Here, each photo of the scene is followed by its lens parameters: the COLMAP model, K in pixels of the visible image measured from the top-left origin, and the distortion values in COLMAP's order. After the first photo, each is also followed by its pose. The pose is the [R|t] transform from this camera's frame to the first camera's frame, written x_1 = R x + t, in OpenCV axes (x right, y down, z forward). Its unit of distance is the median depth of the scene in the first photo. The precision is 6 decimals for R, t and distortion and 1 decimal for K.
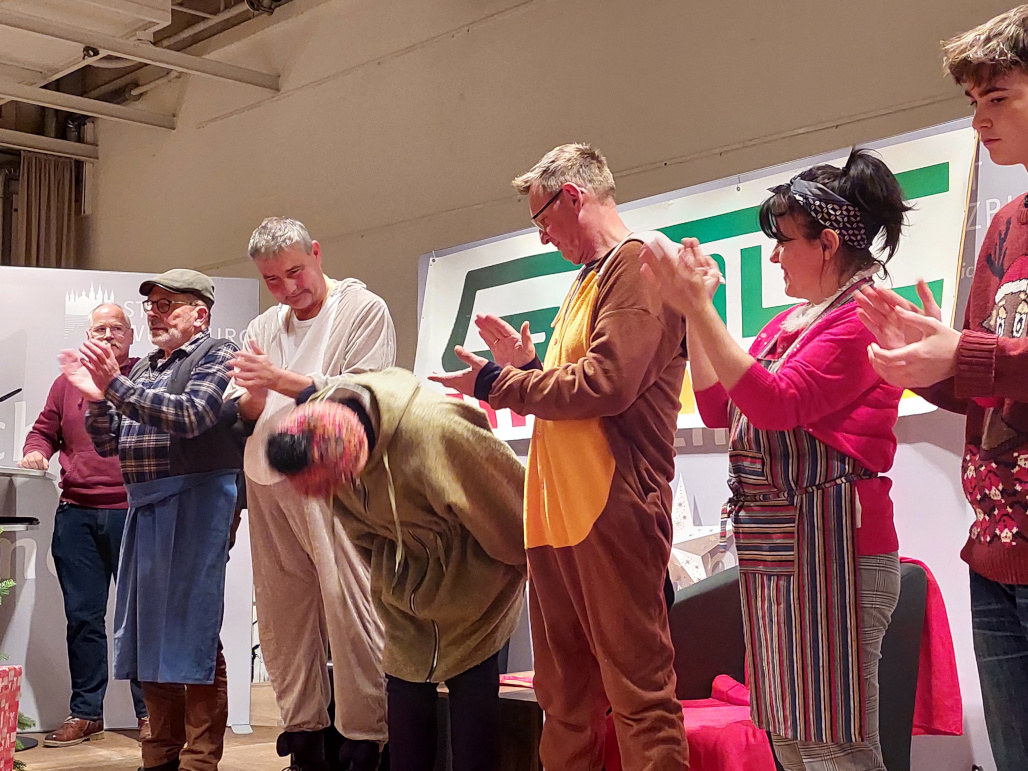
lens RADIAL K [[1494.4, 0, 539.0], [0, 1494.4, 388.1], [0, 0, 1]] dist [0.139196, -0.399391]
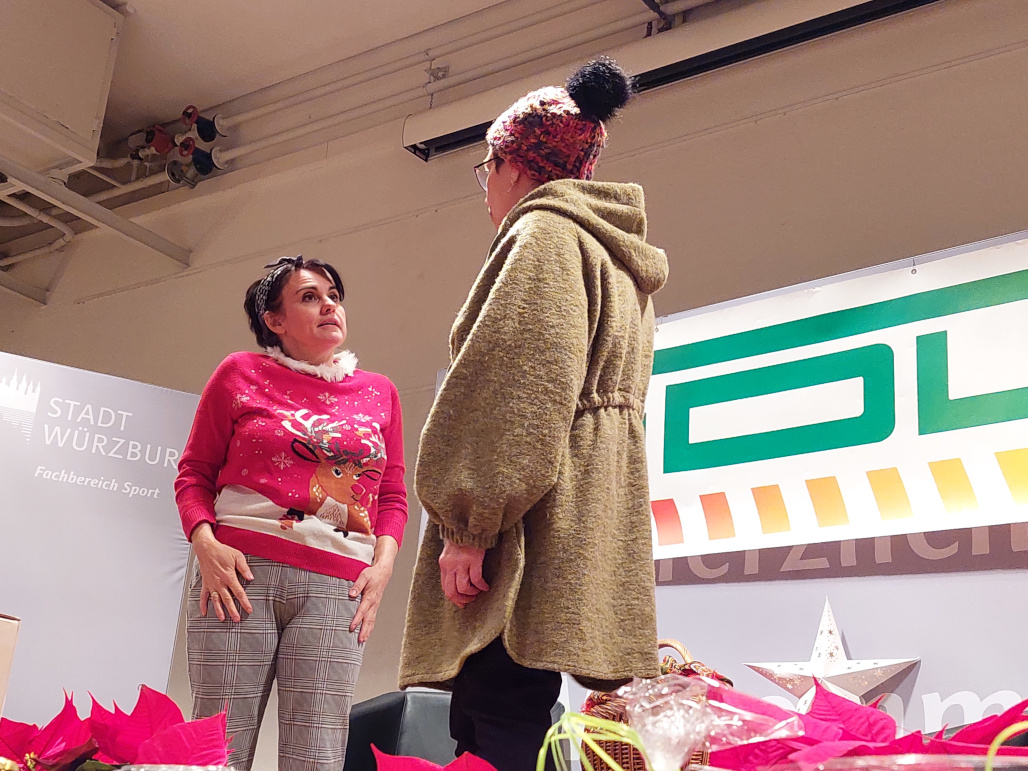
lens RADIAL K [[1494.4, 0, 539.0], [0, 1494.4, 388.1], [0, 0, 1]] dist [0.139196, -0.399391]
pose [[0.977274, 0.139371, 0.159722, -0.100105], [-0.095676, 0.962369, -0.254347, 0.083704], [-0.189160, 0.233286, 0.953832, 0.109205]]
